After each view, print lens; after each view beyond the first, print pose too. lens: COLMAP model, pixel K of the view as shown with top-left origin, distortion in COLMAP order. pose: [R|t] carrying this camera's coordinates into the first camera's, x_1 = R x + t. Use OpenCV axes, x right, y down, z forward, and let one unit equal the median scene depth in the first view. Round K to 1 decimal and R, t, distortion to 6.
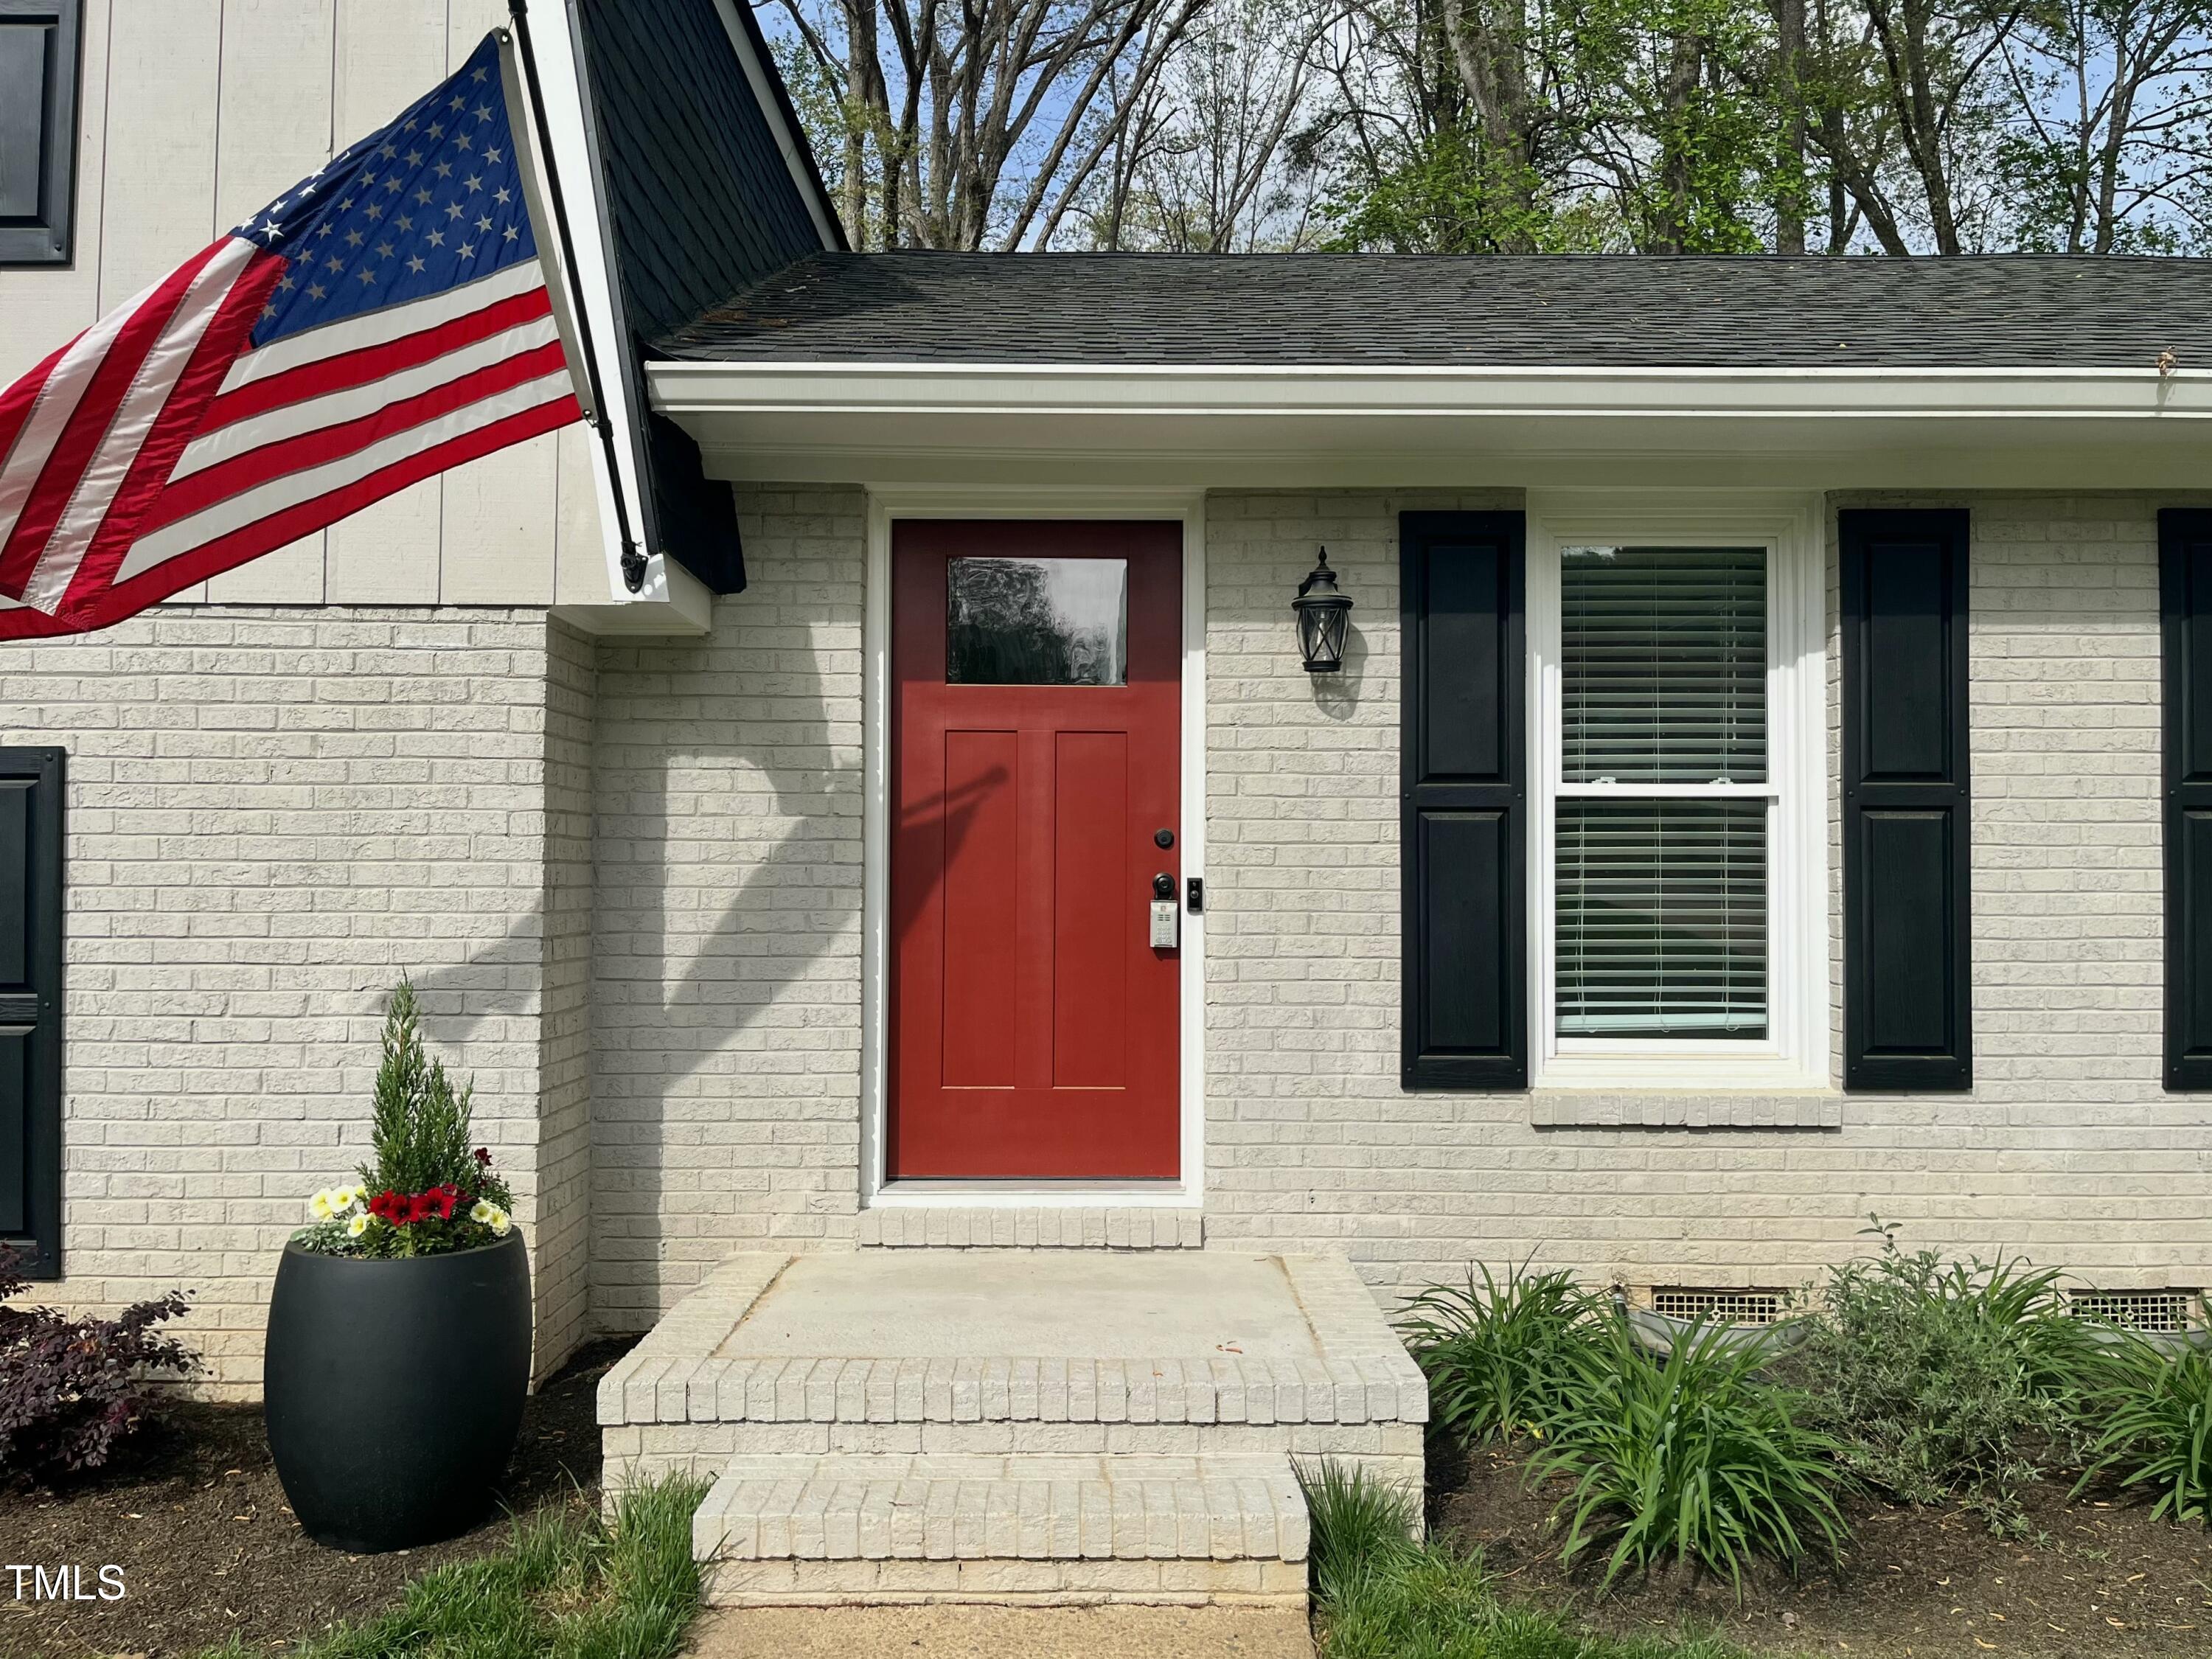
lens RADIAL K [[1688.8, 0, 1116.3], [0, 1688.8, 841.9], [0, 0, 1]] dist [0.084961, -0.156408]
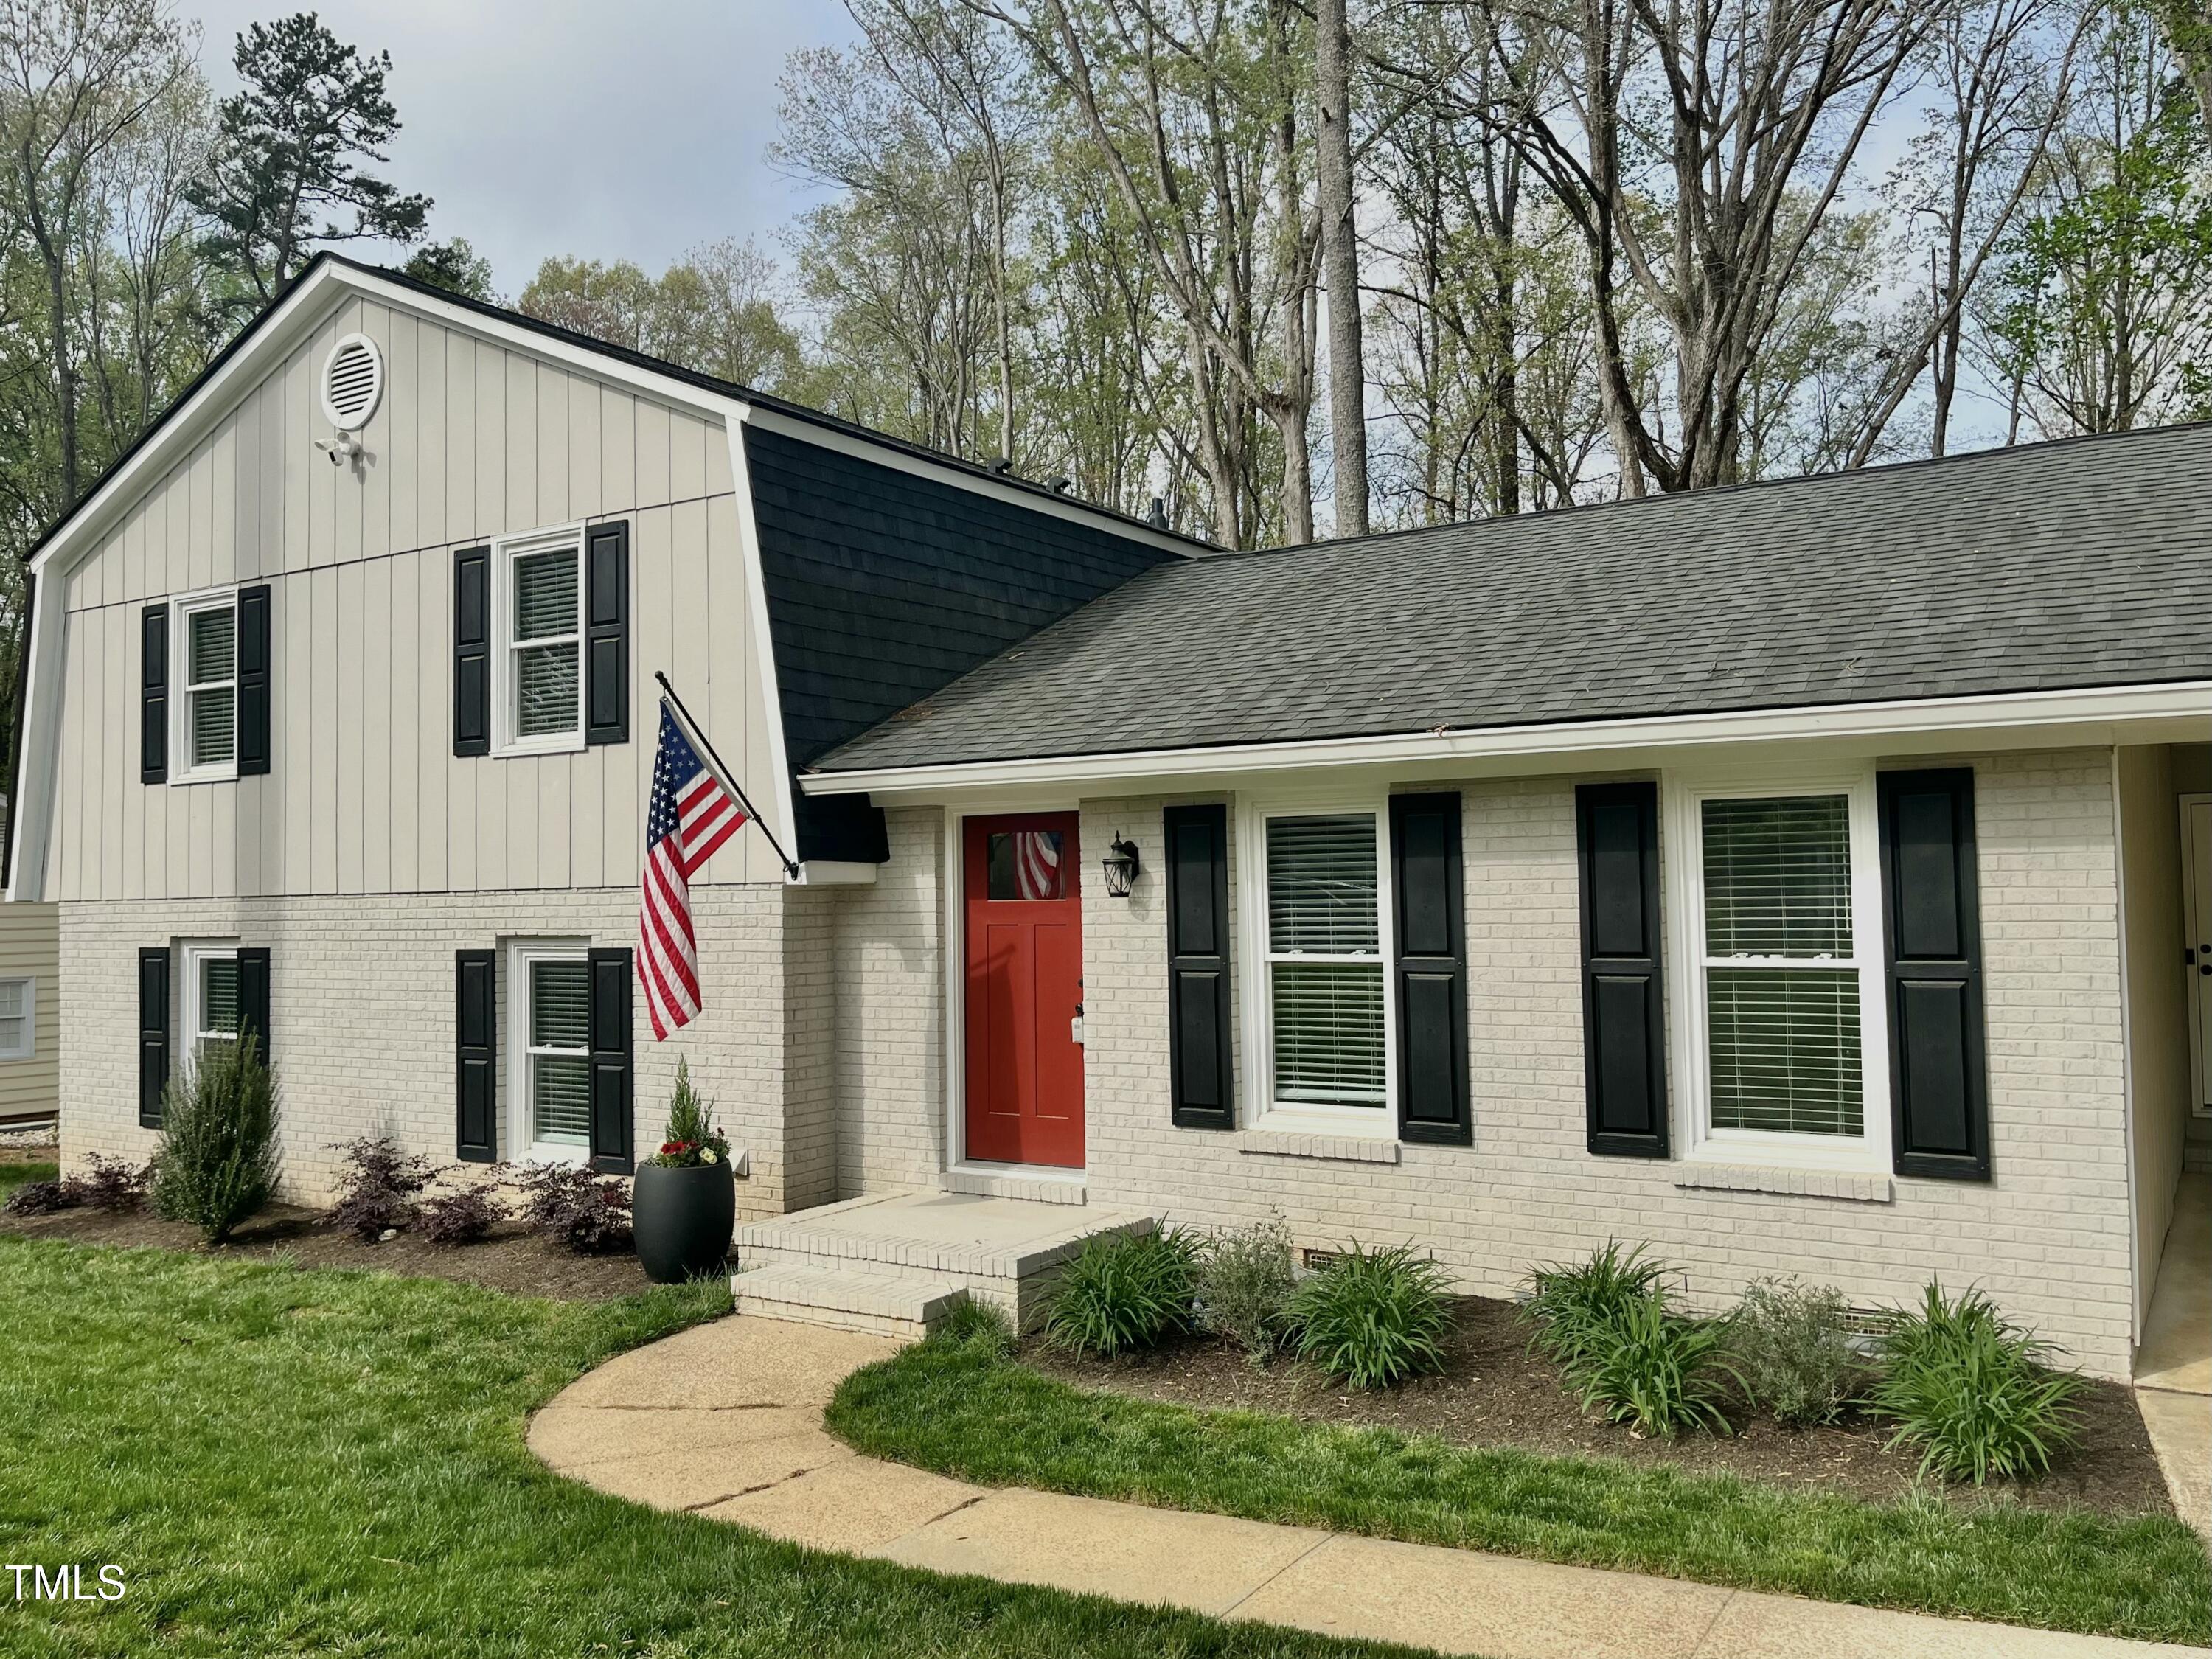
lens RADIAL K [[1722.9, 0, 1115.4], [0, 1722.9, 804.4], [0, 0, 1]] dist [0.040404, -0.002044]
pose [[0.841167, -0.044877, -0.538910, 1.118343], [0.030768, 0.998908, -0.035158, -0.134054], [0.539899, 0.012992, 0.841629, -0.586531]]
